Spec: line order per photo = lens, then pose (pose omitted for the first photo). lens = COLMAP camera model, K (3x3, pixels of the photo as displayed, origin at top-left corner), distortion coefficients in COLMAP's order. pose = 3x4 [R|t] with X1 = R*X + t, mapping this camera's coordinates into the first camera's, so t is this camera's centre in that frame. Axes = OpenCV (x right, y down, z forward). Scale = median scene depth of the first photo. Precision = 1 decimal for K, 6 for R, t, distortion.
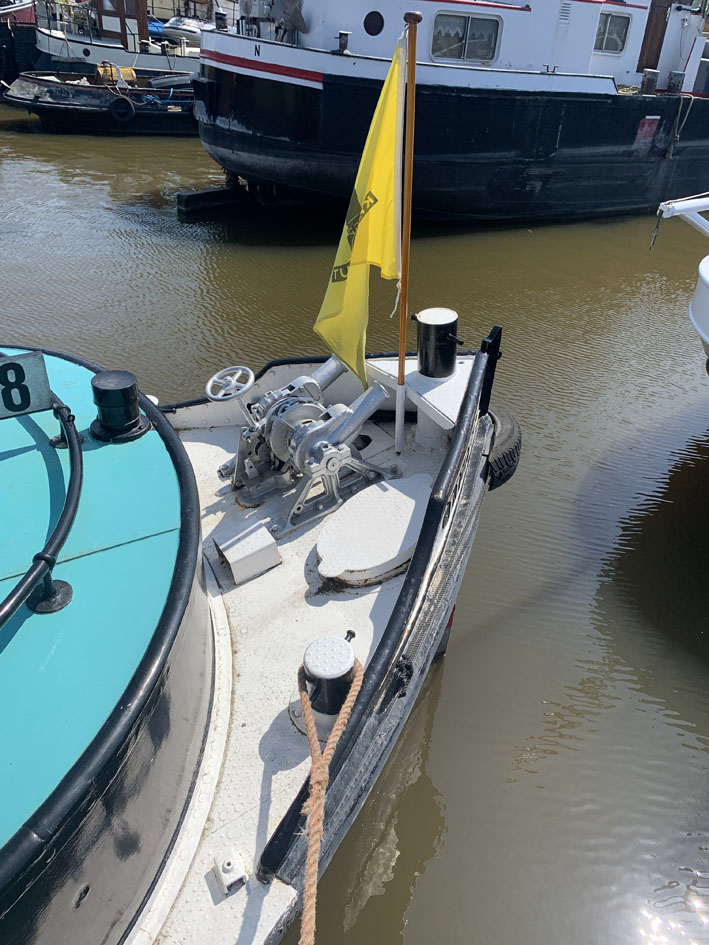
lens RADIAL K [[719.0, 0, 354.5], [0, 719.0, 472.5], [0, 0, 1]] dist [0.009109, -0.009198]
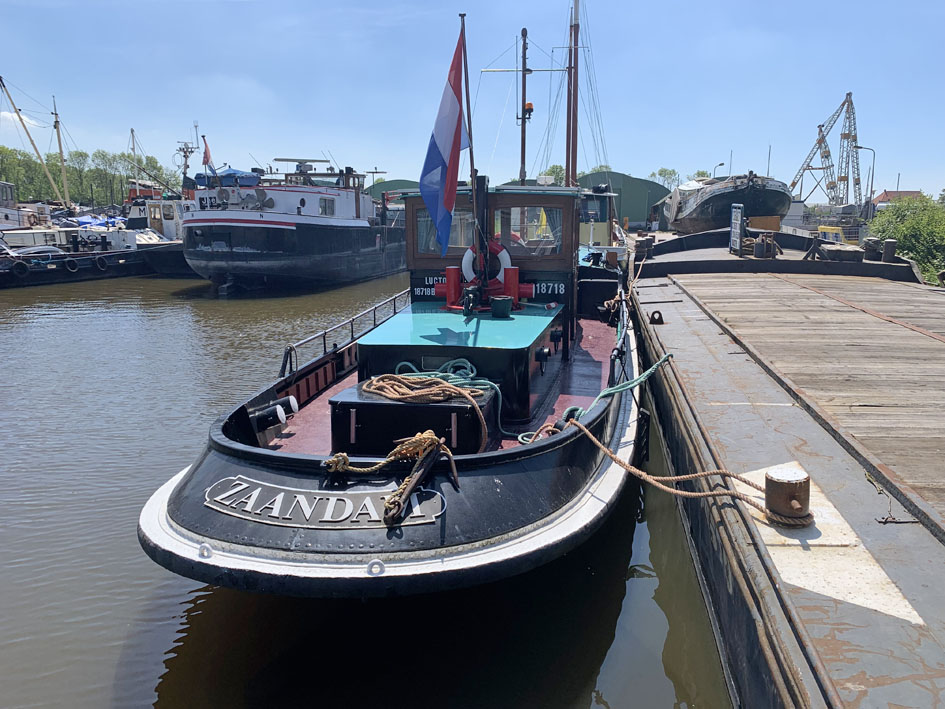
lens RADIAL K [[719.0, 0, 472.5], [0, 719.0, 354.5], [0, 0, 1]] dist [0.009109, -0.009198]
pose [[0.650398, -0.195473, 0.734011, -1.174698], [0.436306, 0.887148, -0.150351, 0.316169], [-0.621787, 0.418042, 0.662285, -0.534420]]
